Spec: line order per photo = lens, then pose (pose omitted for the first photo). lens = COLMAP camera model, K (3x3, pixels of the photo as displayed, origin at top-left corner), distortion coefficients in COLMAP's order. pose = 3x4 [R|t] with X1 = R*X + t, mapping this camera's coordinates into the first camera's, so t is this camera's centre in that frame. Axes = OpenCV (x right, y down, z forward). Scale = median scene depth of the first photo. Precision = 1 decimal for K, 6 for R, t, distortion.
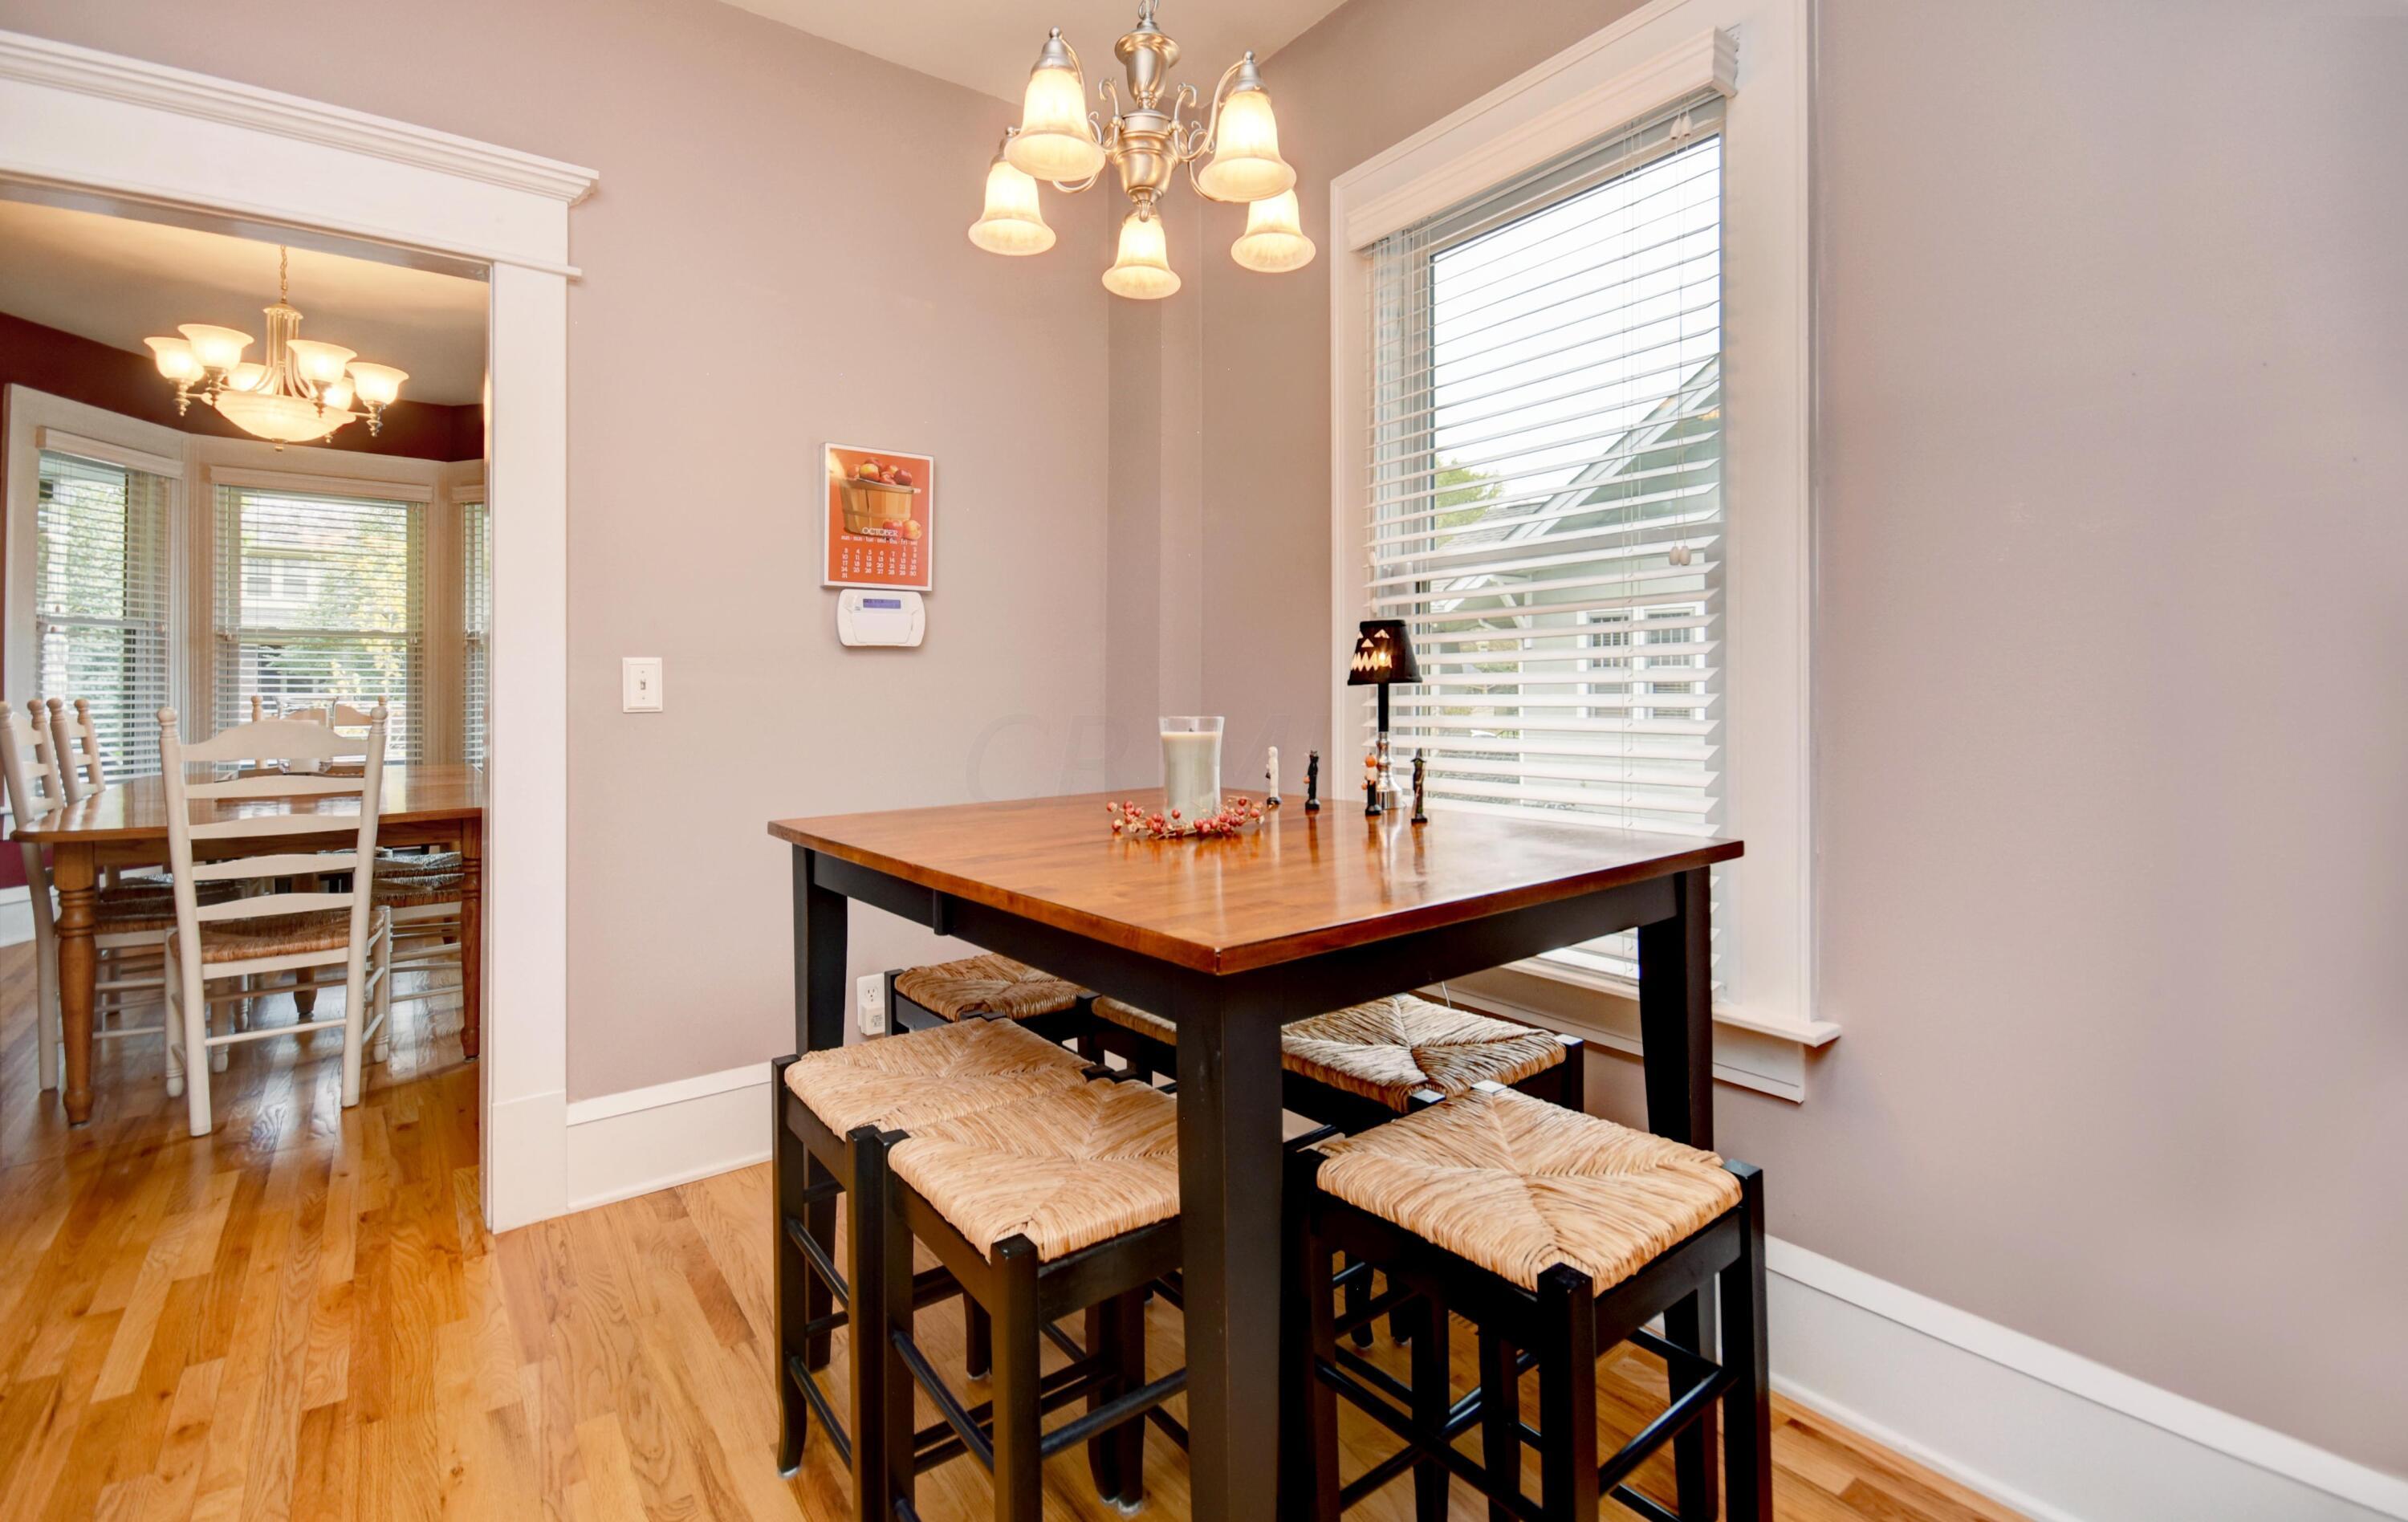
lens RADIAL K [[1063.8, 0, 1221.8], [0, 1063.8, 677.8], [0, 0, 1]] dist [0.001821, -0.009918]
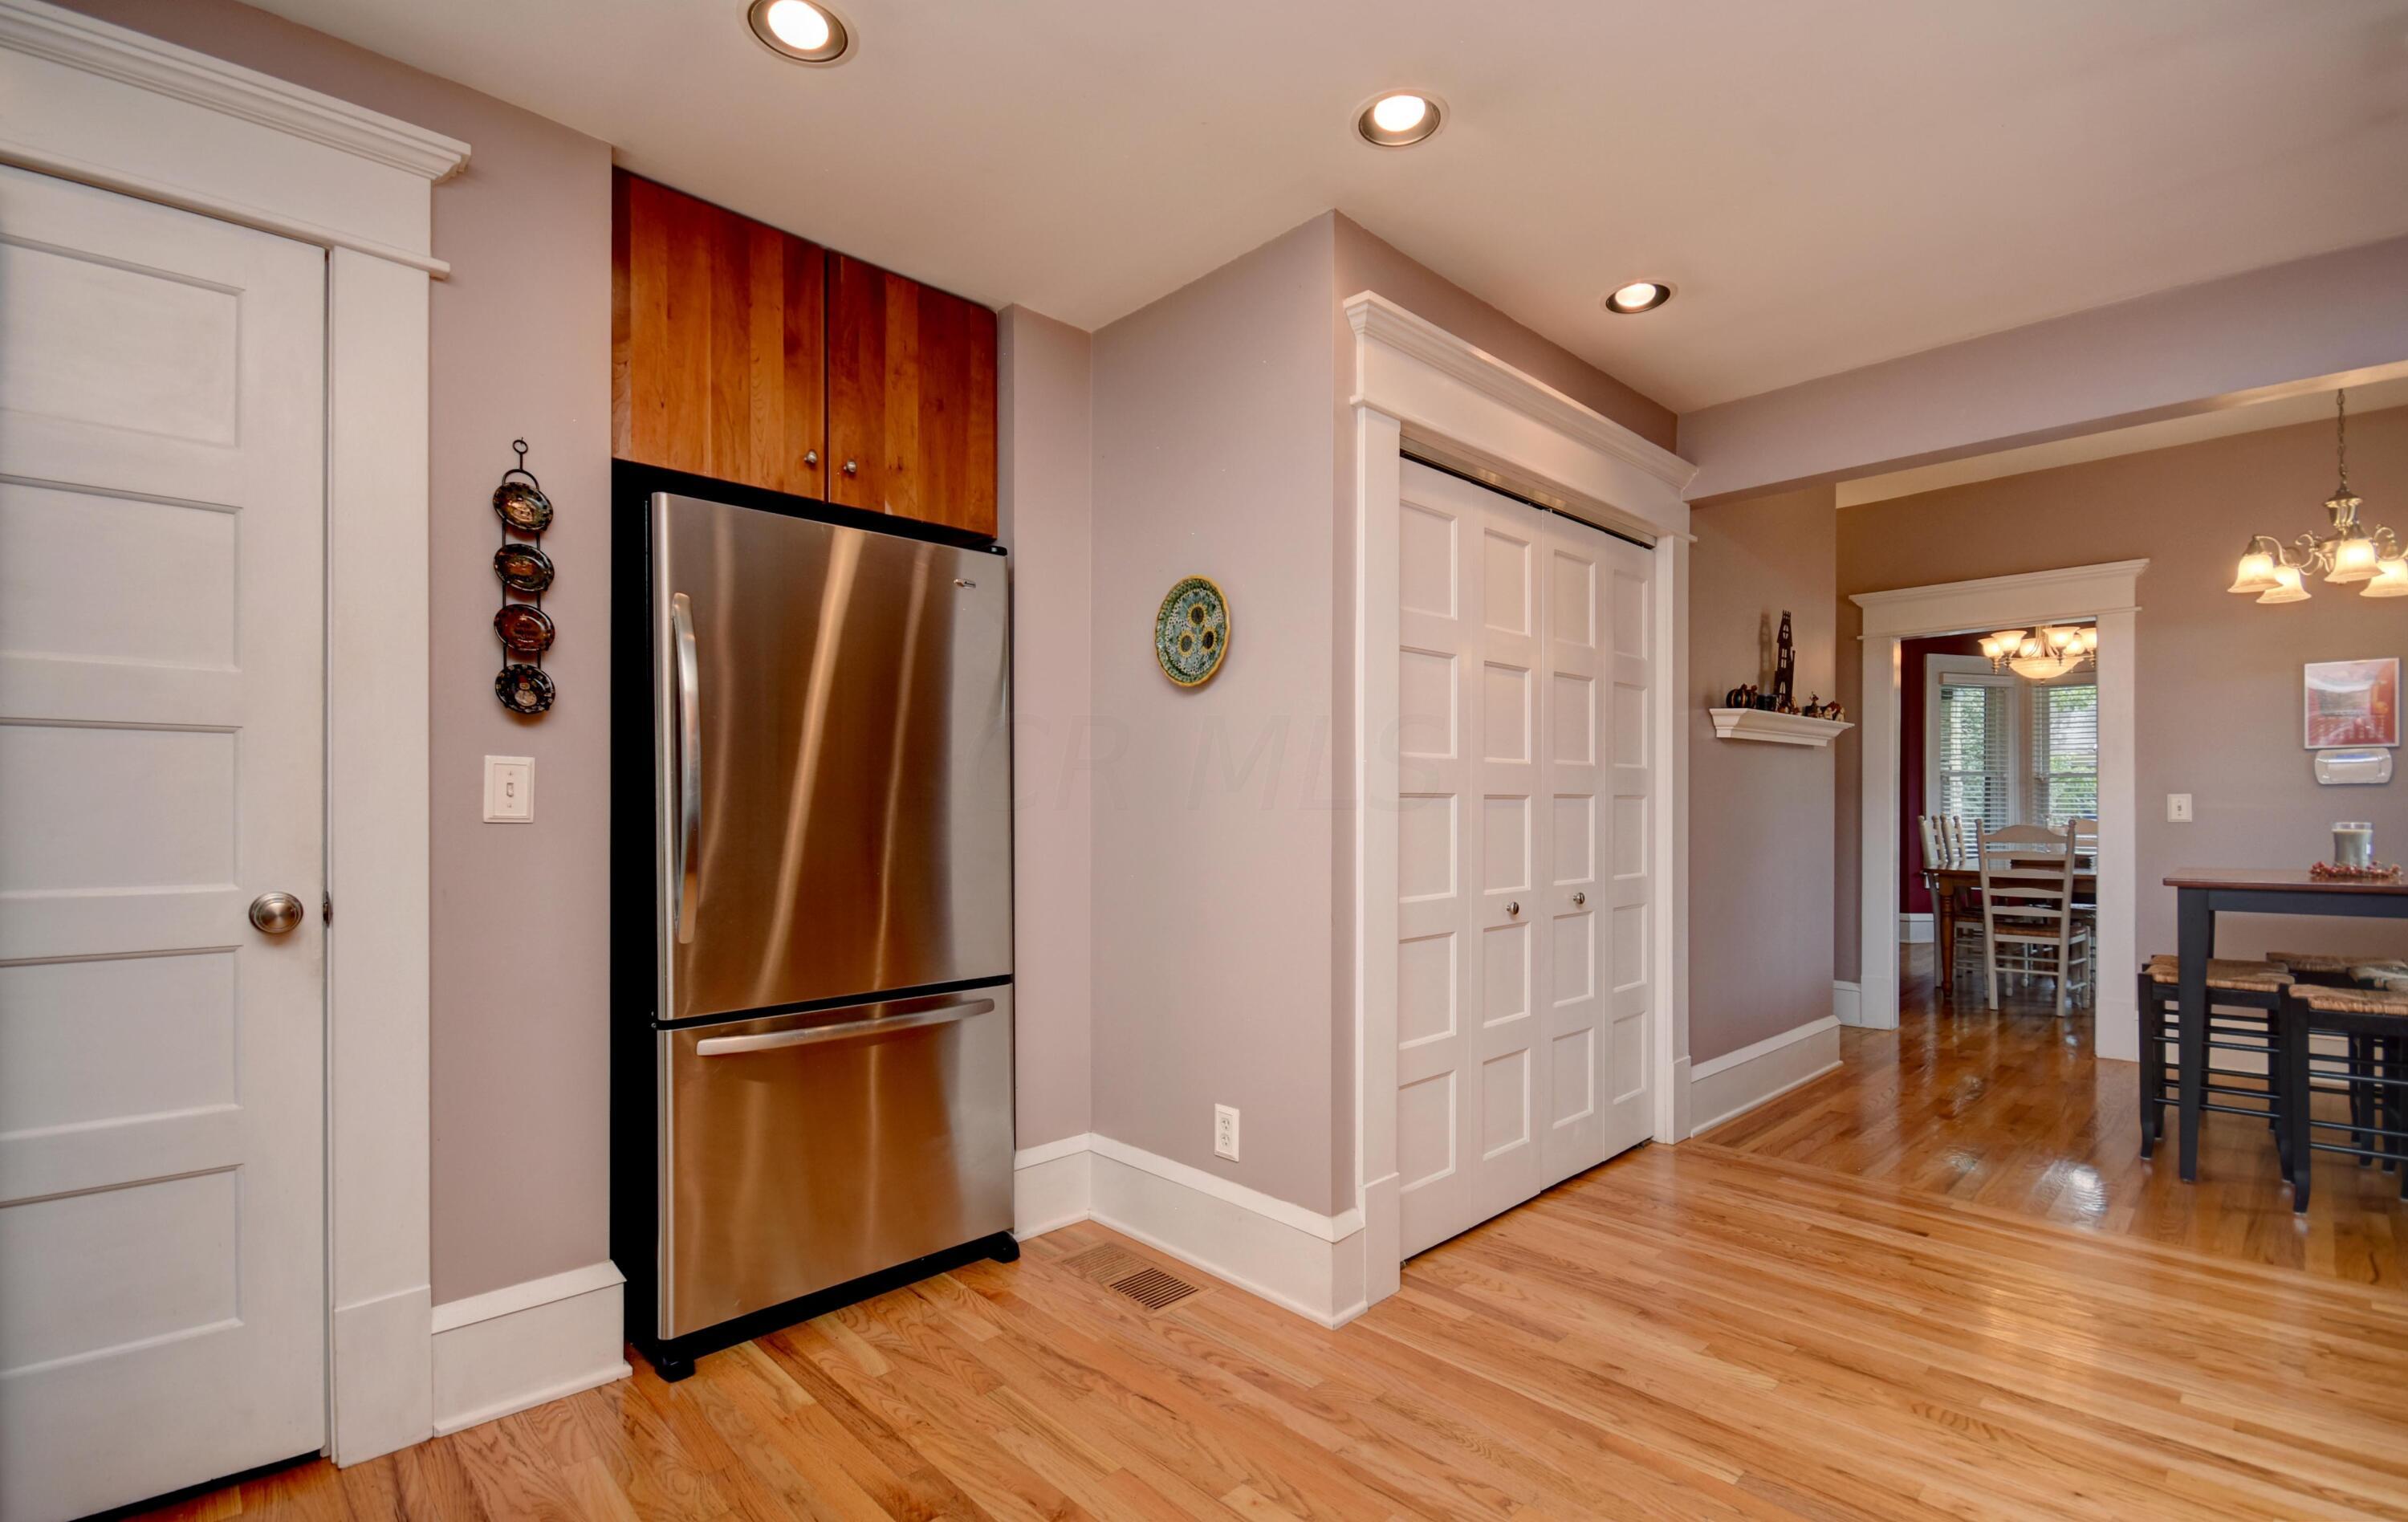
lens RADIAL K [[1063.8, 0, 1187.8], [0, 1063.8, 810.6], [0, 0, 1]] dist [0.001821, -0.009918]
pose [[0.092262, 0.001001, -0.995734, 1.082913], [0.006017, 0.999981, 0.001563, -0.002674], [0.995717, -0.006135, 0.092254, -0.882237]]
